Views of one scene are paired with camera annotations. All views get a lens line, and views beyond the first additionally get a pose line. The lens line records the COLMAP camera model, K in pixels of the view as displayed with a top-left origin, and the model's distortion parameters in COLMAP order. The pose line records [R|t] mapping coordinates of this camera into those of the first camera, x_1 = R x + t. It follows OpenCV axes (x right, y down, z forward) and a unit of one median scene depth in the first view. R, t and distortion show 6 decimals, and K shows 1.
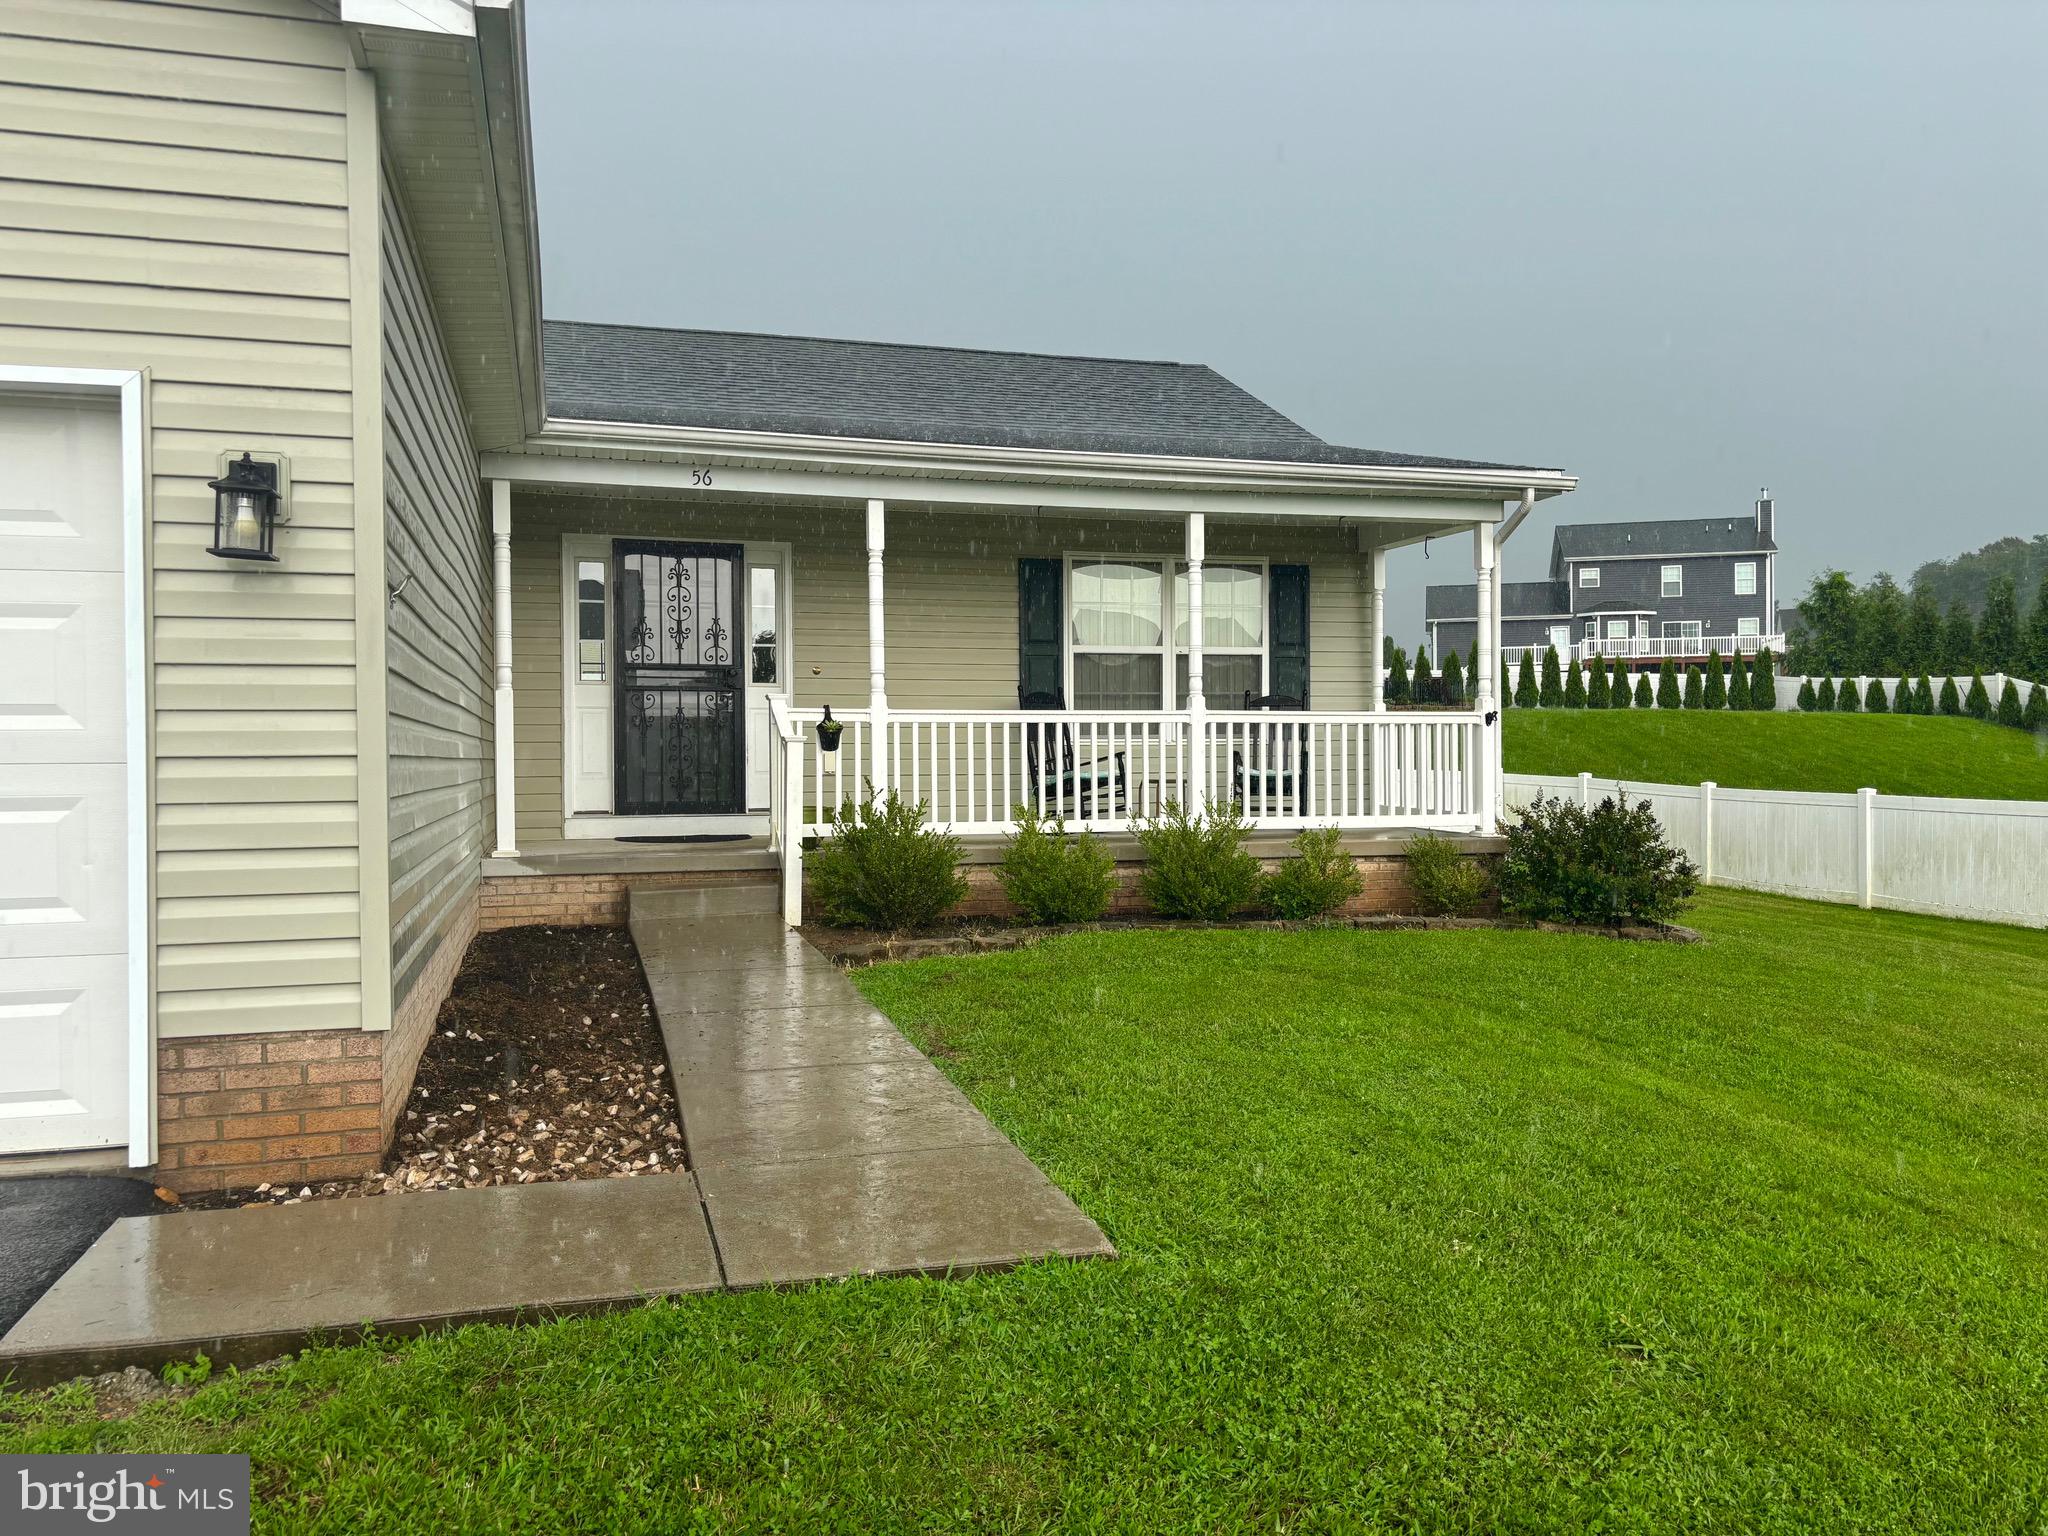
lens RADIAL K [[1545.2, 0, 1038.6], [0, 1545.2, 773.1], [0, 0, 1]] dist [0.049281, -0.044598]
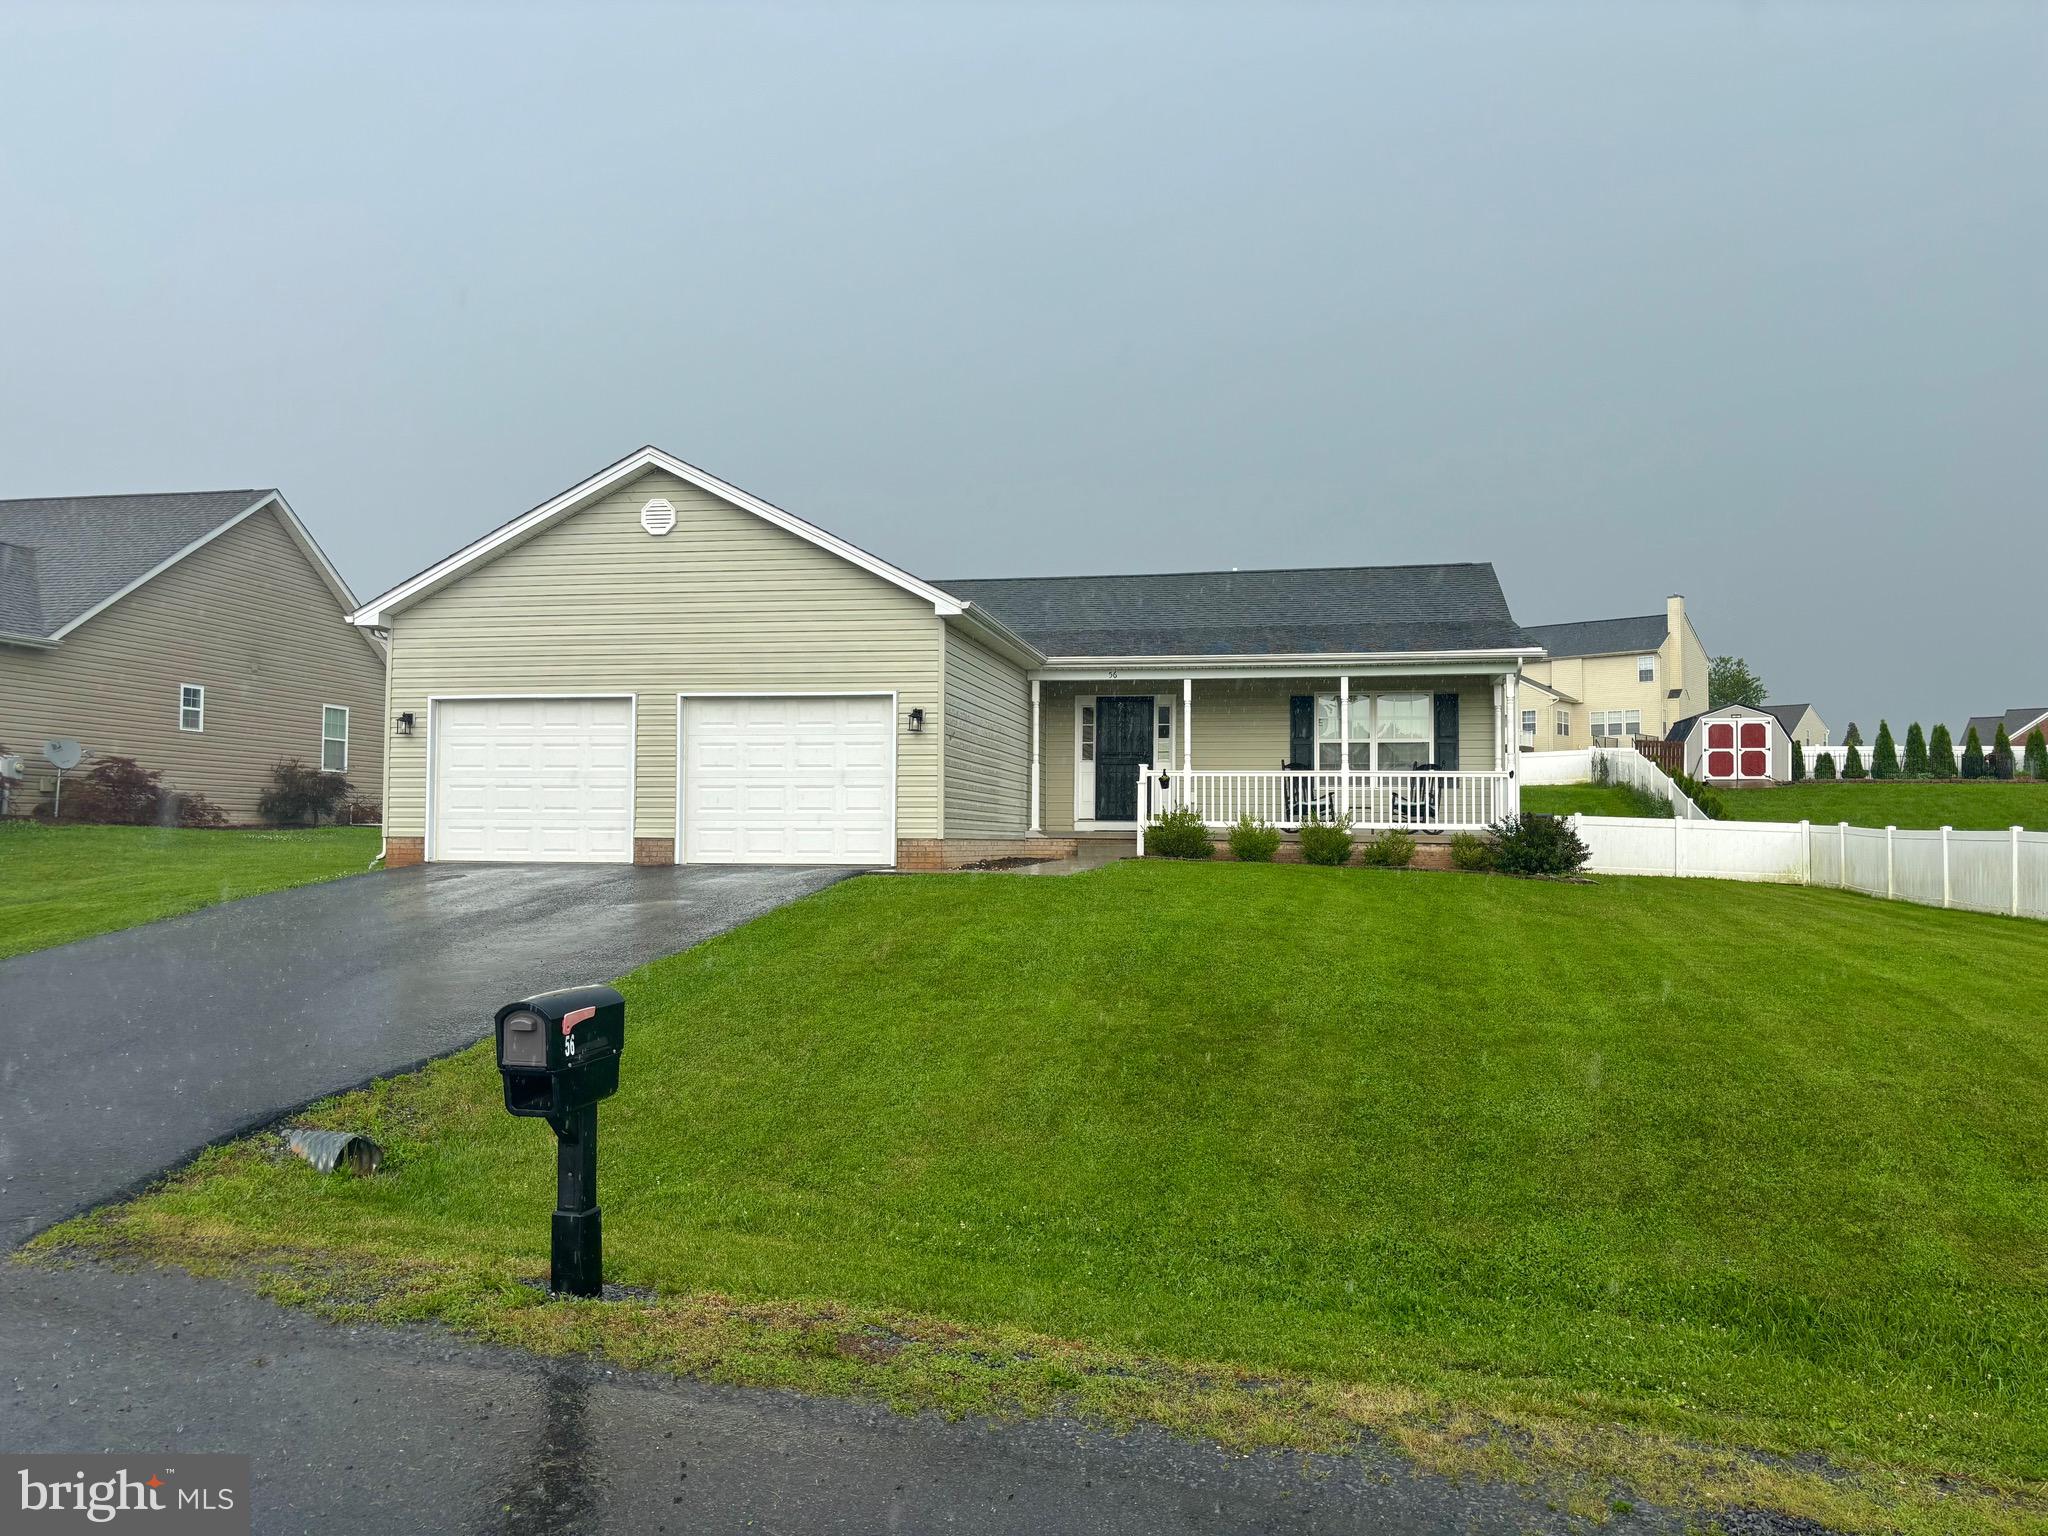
lens RADIAL K [[1545.2, 0, 1020.2], [0, 1545.2, 765.3], [0, 0, 1]] dist [0.049281, -0.044598]
pose [[0.884163, -0.011398, -0.467039, 0.640613], [-0.016809, 0.998279, -0.056185, 0.071794], [0.466875, 0.057527, 0.882450, -0.970257]]
